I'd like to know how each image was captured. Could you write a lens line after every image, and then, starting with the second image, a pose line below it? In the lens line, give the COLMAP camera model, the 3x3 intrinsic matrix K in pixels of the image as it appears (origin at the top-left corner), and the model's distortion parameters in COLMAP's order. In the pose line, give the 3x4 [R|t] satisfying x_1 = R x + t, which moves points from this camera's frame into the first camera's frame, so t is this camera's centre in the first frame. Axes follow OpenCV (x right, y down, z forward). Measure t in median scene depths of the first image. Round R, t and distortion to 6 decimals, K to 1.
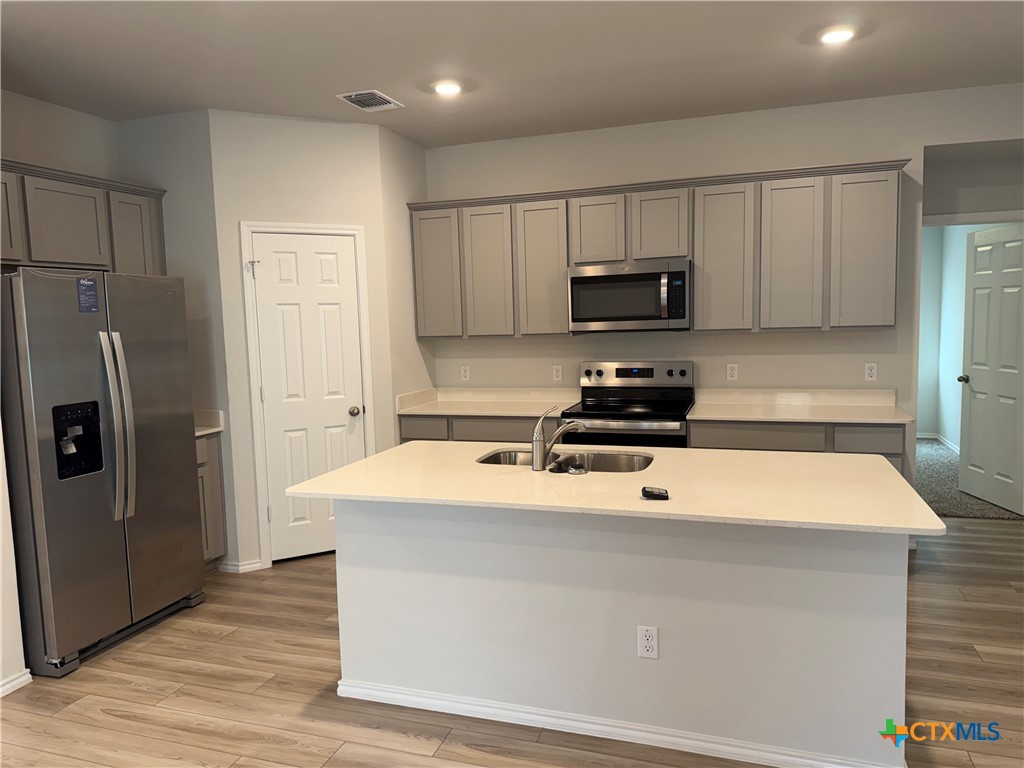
lens RADIAL K [[725.1, 0, 510.4], [0, 725.1, 384.5], [0, 0, 1]] dist [0.006733, -0.010197]
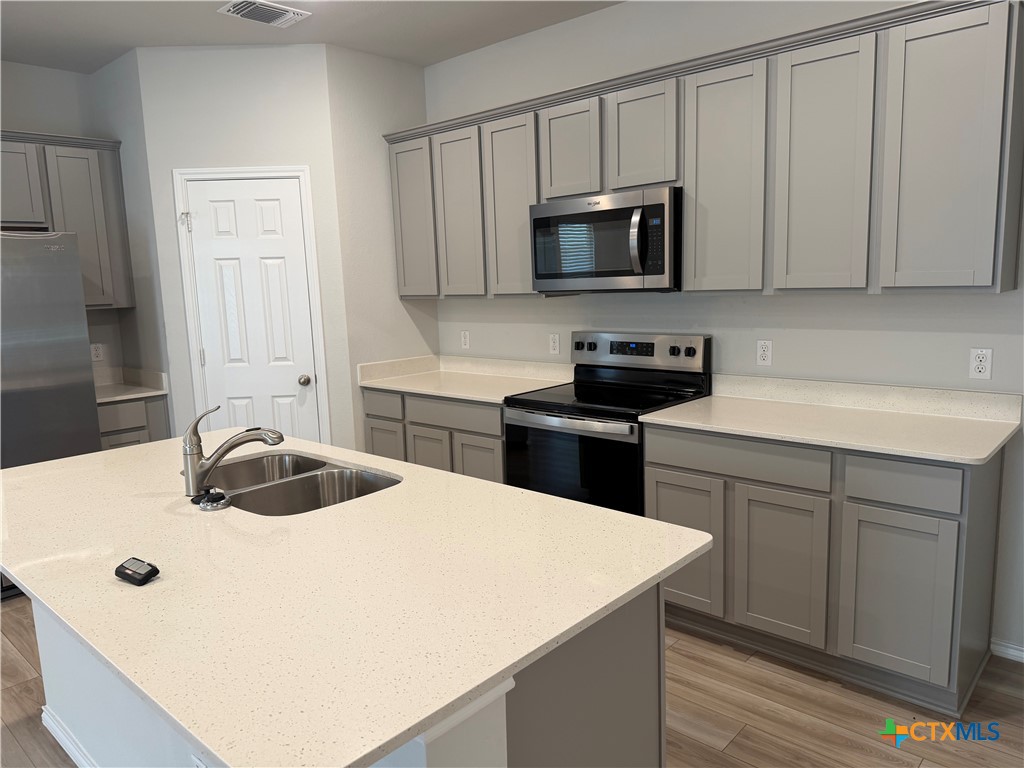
lens RADIAL K [[725.1, 0, 513.0], [0, 725.1, 386.4], [0, 0, 1]] dist [0.006733, -0.010197]
pose [[0.913542, 0.059280, -0.402401, 0.380319], [-0.030644, 0.996542, 0.077238, -0.032430], [0.405588, -0.058229, 0.912200, 0.300129]]
